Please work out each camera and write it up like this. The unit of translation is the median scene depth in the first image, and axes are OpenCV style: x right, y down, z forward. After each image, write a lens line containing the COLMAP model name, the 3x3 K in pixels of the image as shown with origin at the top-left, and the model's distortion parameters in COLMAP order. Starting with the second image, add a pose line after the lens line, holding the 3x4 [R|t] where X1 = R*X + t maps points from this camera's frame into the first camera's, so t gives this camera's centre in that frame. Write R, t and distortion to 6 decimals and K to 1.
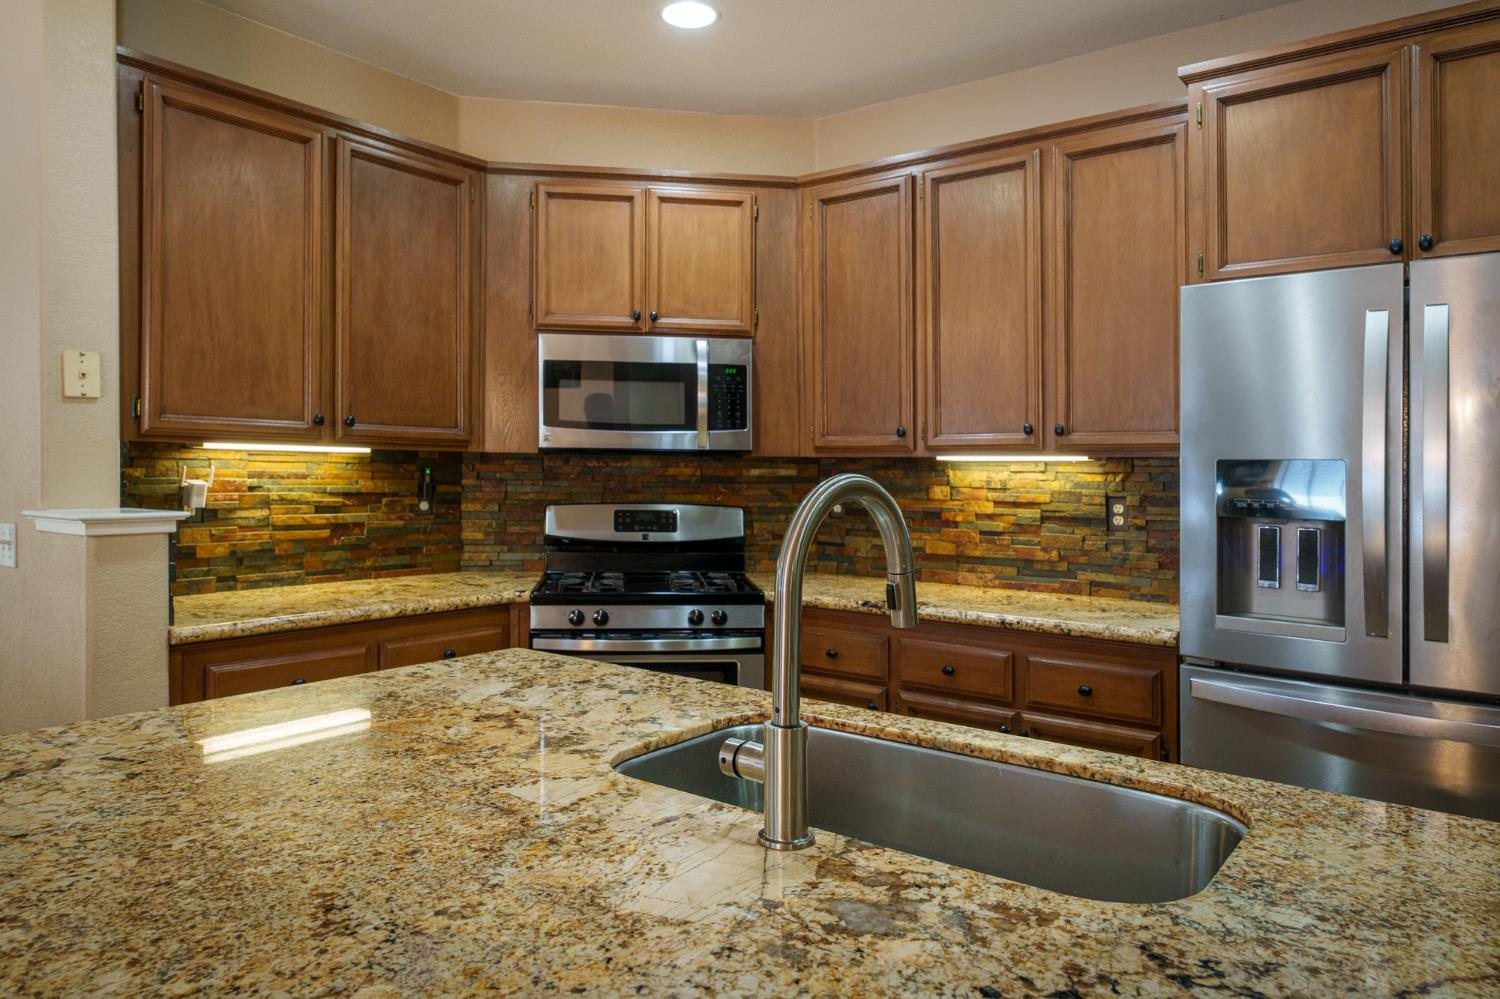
lens RADIAL K [[1005.3, 0, 752.4], [0, 1005.3, 458.6], [0, 0, 1]] dist [0.003459, 0.000366]
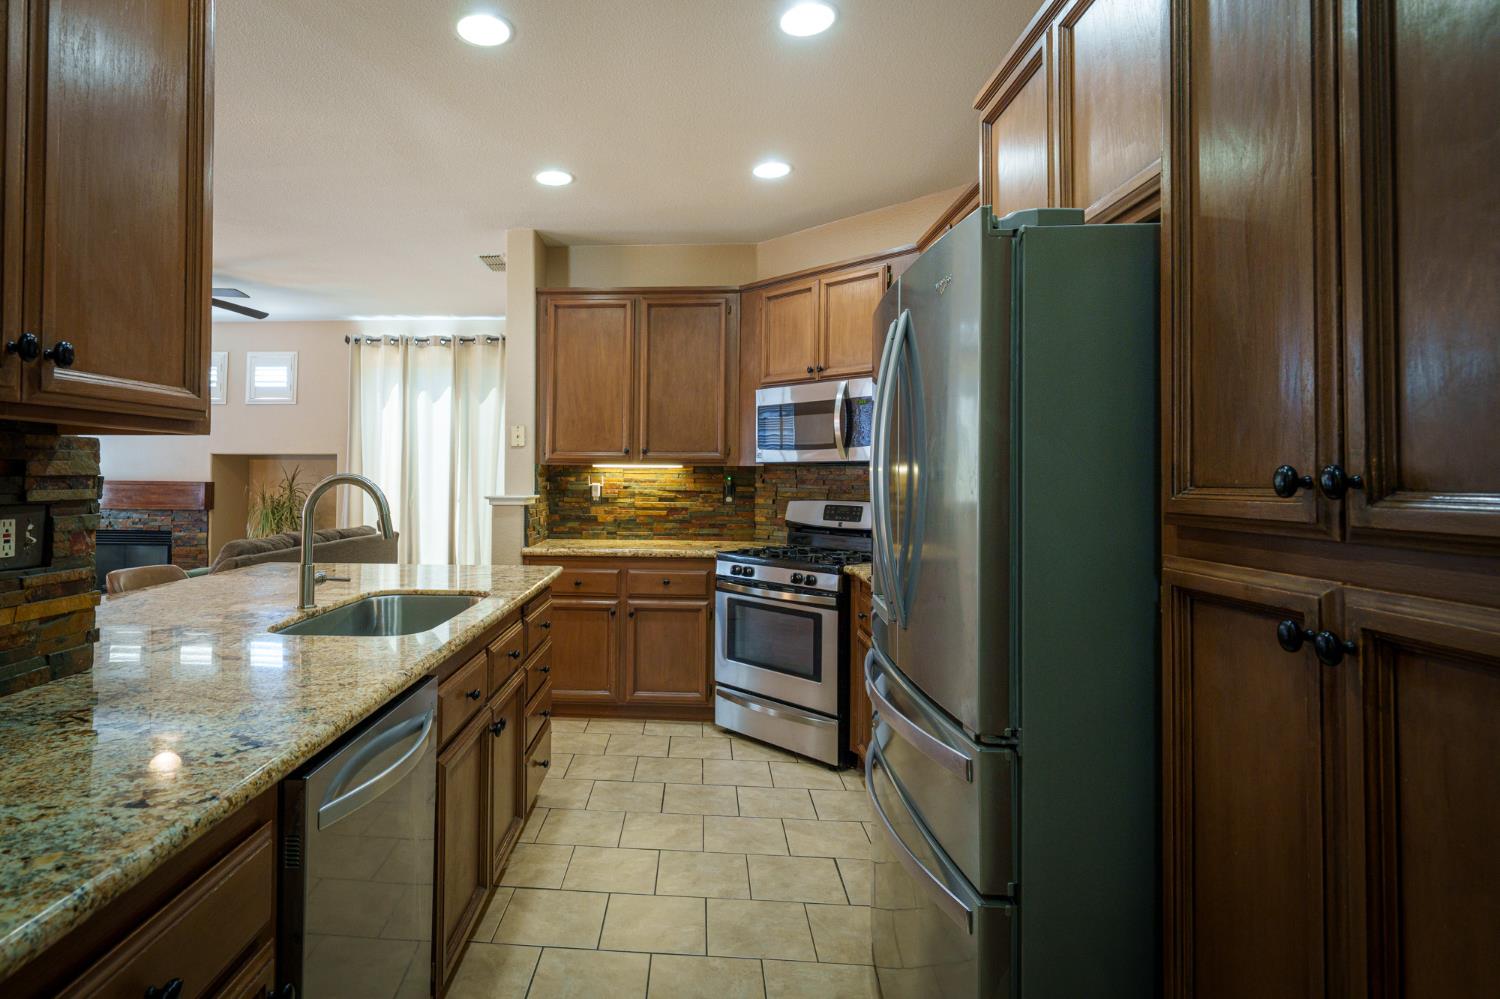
lens RADIAL K [[789.3, 0, 642.0], [0, 789.3, 459.6], [0, 0, 1]] dist [0.002140, -0.001115]
pose [[0.545064, -0.026315, -0.837981, 0.768351], [0.010817, 0.999645, -0.024355, 0.013077], [0.838325, 0.004211, 0.545155, 0.195904]]
